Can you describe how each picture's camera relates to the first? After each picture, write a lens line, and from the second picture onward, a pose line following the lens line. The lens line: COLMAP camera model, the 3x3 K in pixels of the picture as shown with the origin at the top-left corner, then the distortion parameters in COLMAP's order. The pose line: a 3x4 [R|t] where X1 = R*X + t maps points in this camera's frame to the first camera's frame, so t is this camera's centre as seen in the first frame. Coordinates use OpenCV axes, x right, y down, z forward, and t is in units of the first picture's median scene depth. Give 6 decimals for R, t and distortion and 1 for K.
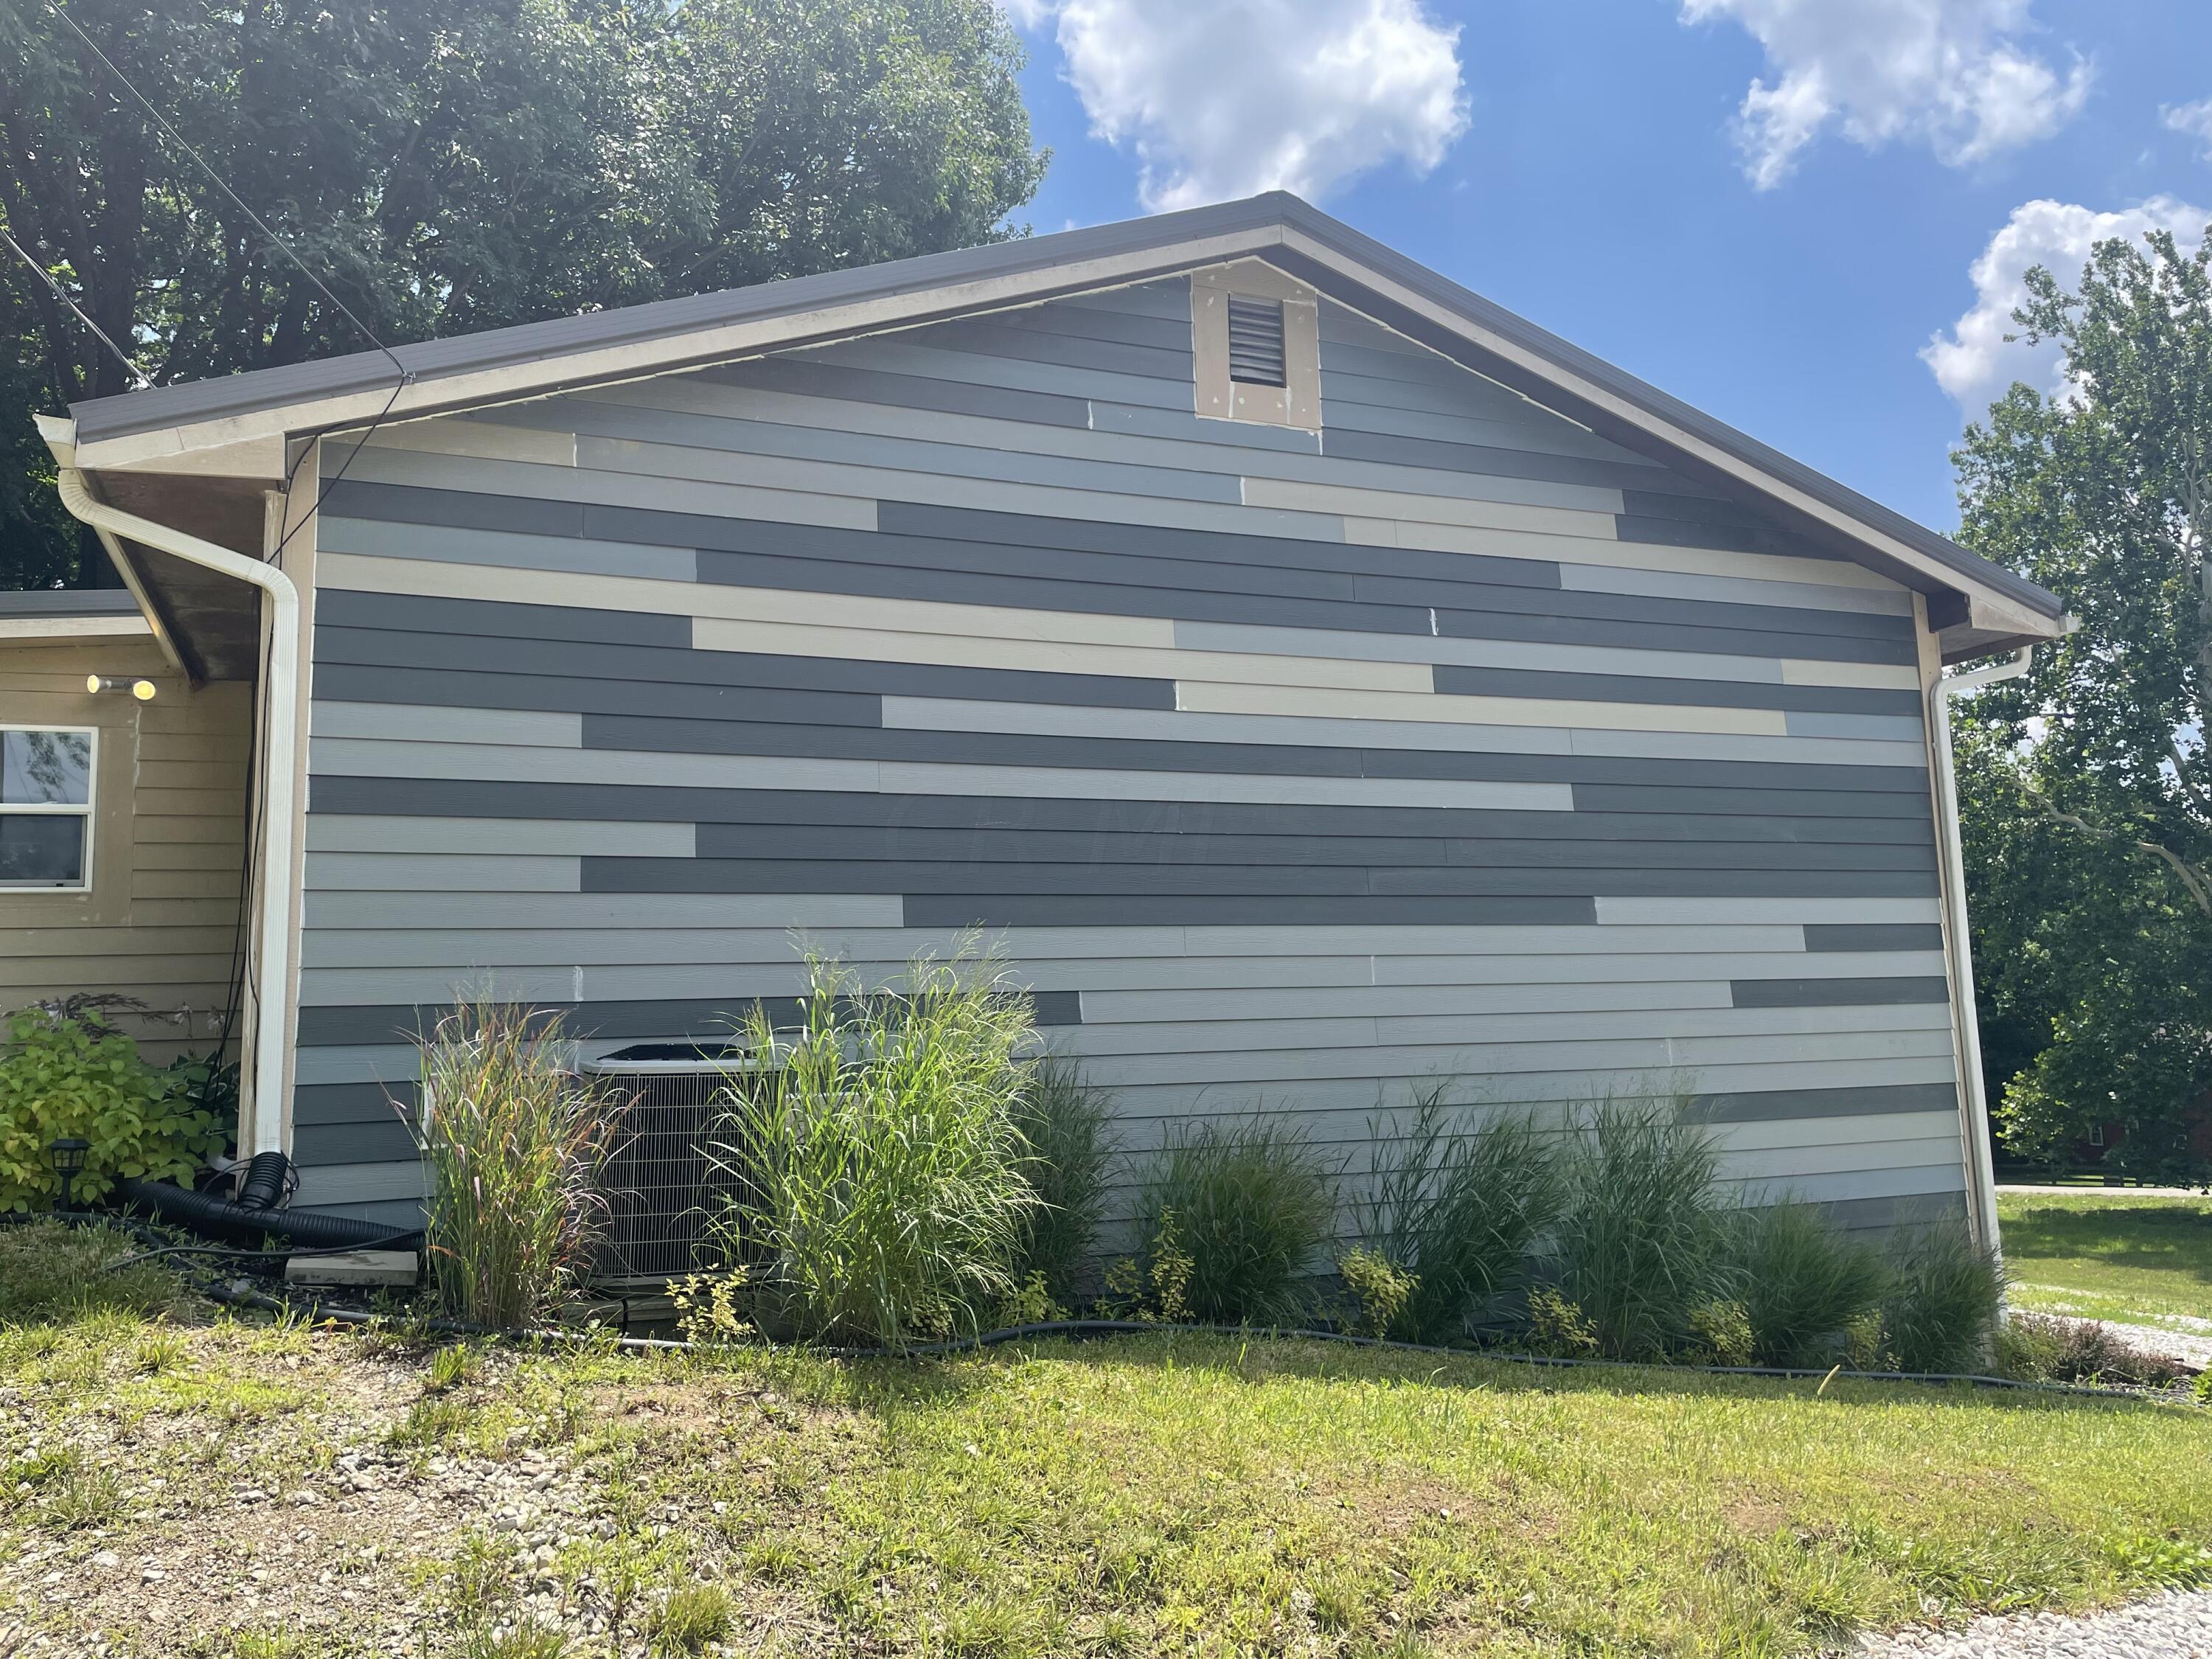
lens RADIAL K [[1678.7, 0, 1106.6], [0, 1678.7, 819.8], [0, 0, 1]] dist [0.041023, -0.006509]
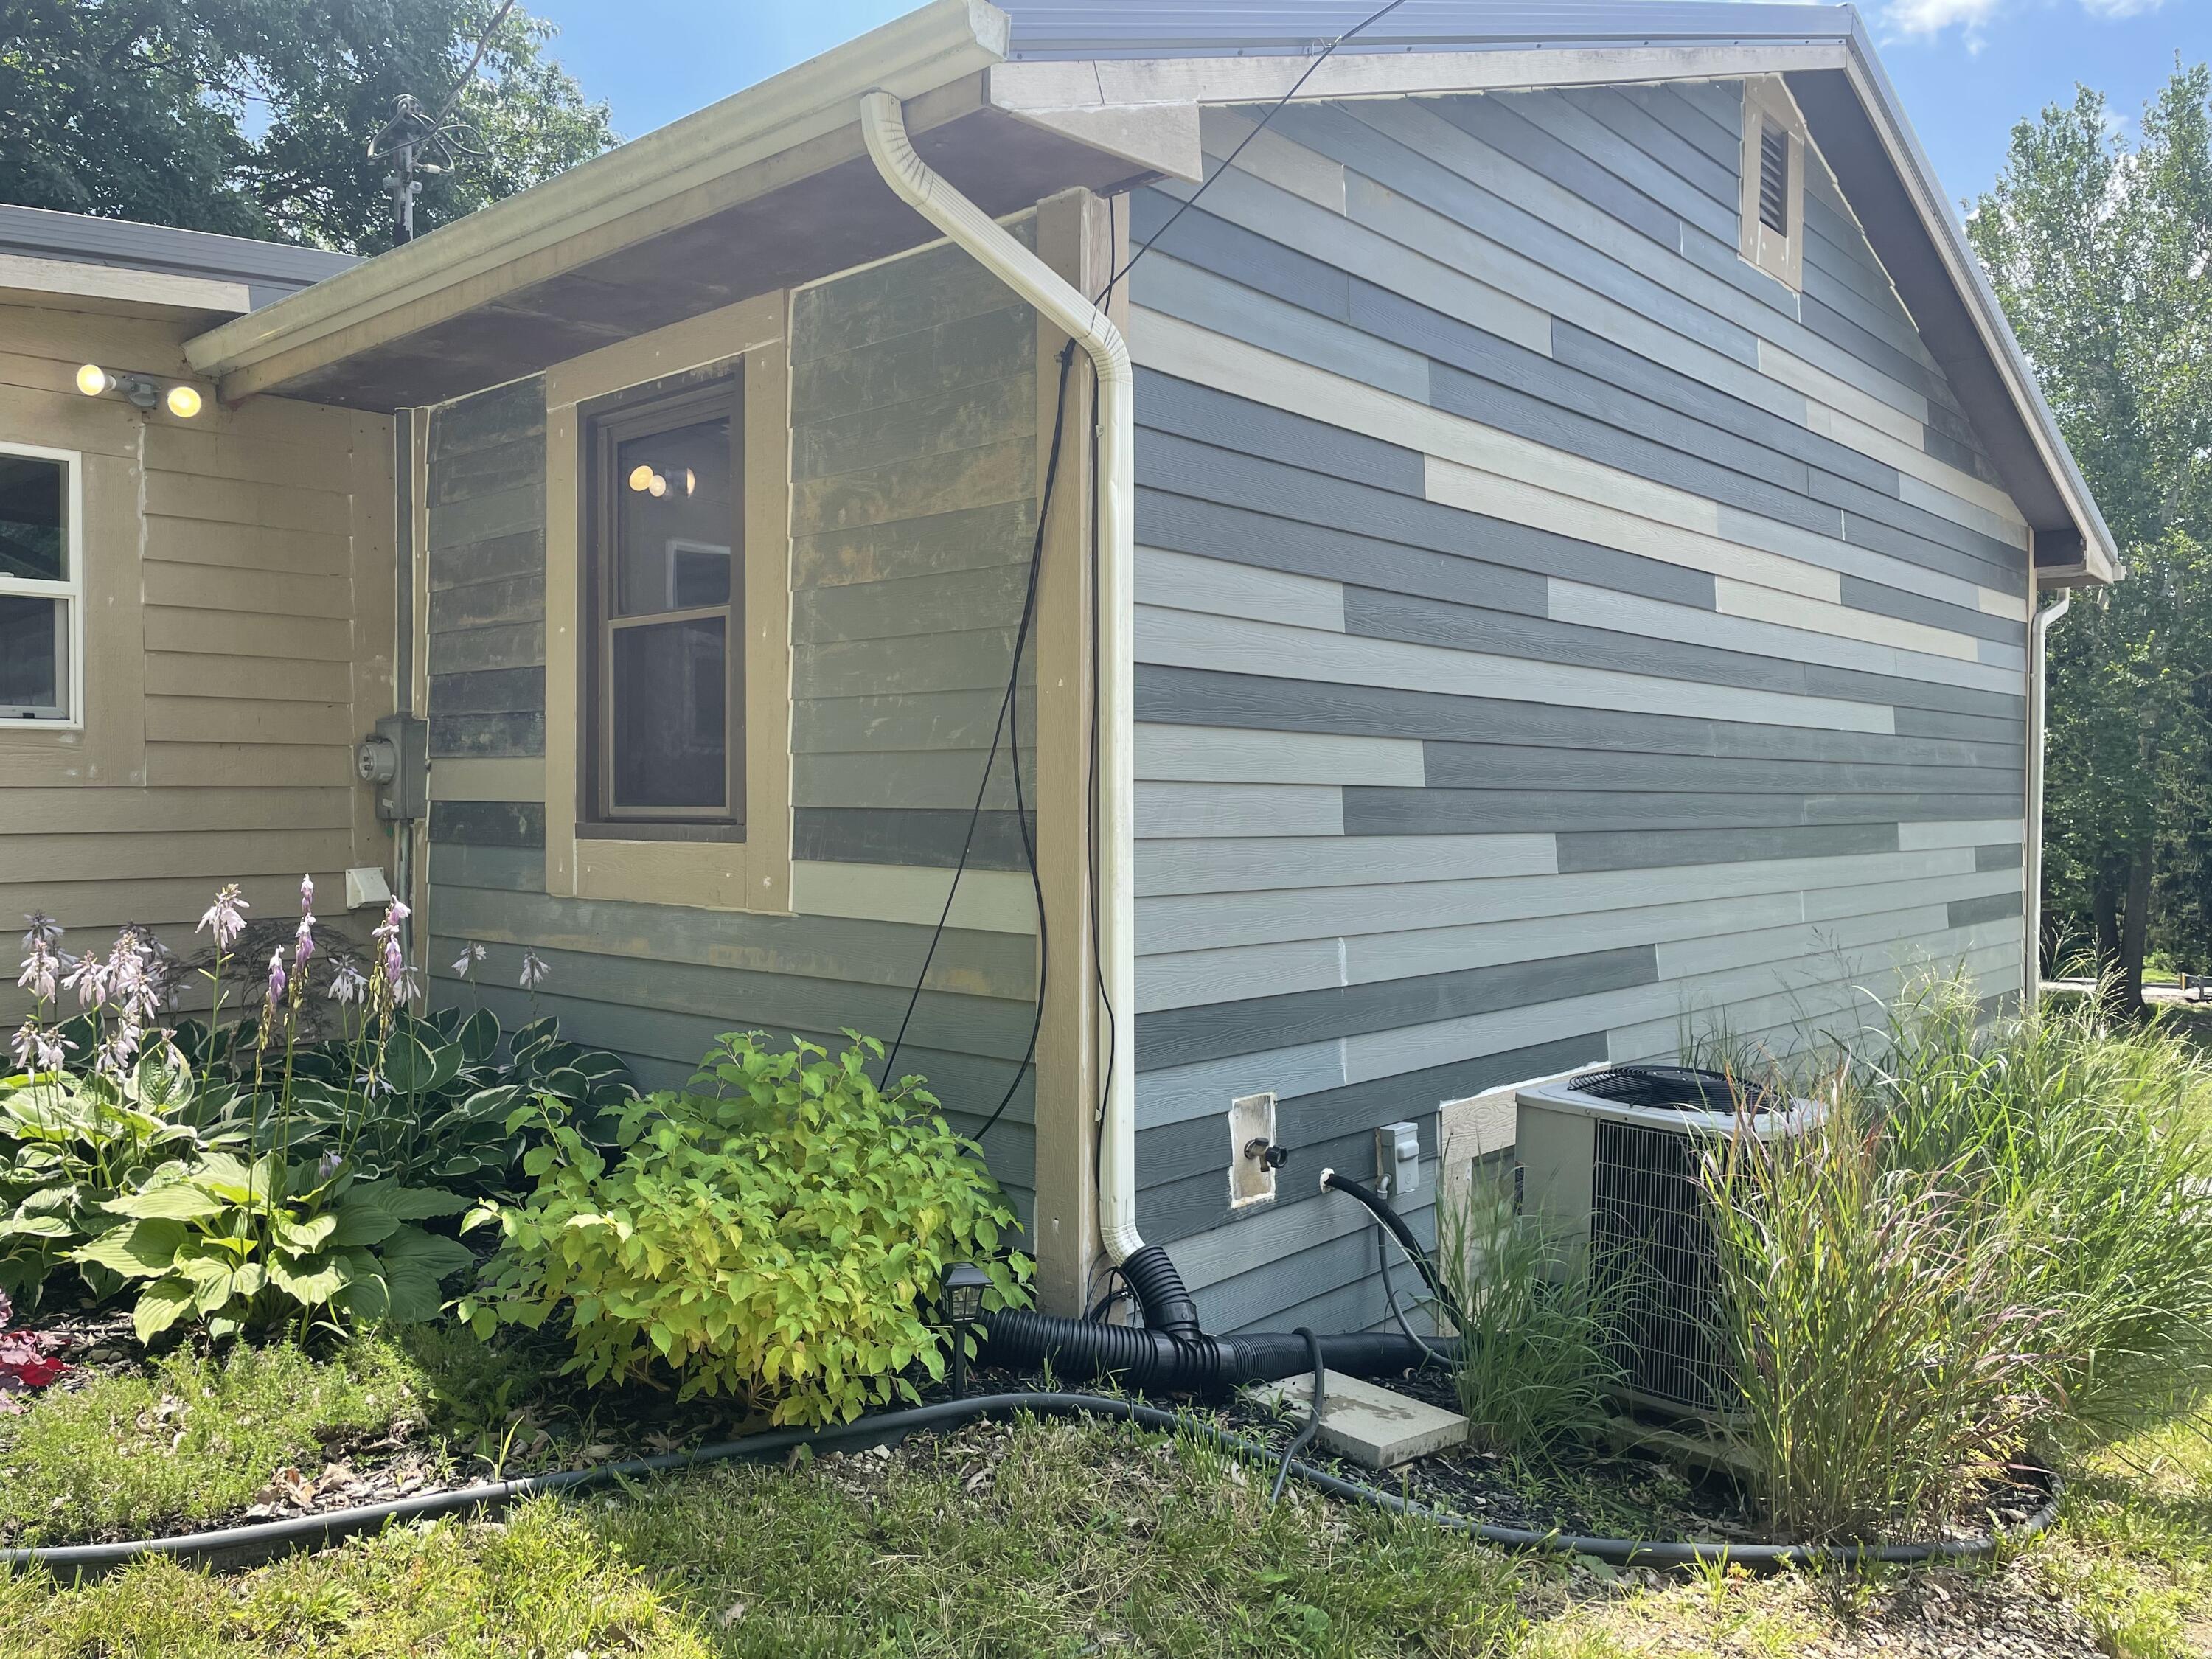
lens RADIAL K [[1678.7, 0, 1103.7], [0, 1678.7, 833.3], [0, 0, 1]] dist [0.041023, -0.006509]
pose [[0.903265, 0.027533, 0.428199, -0.604180], [-0.087847, 0.988667, 0.121737, -0.030878], [-0.419995, -0.147576, 0.895447, 0.339081]]
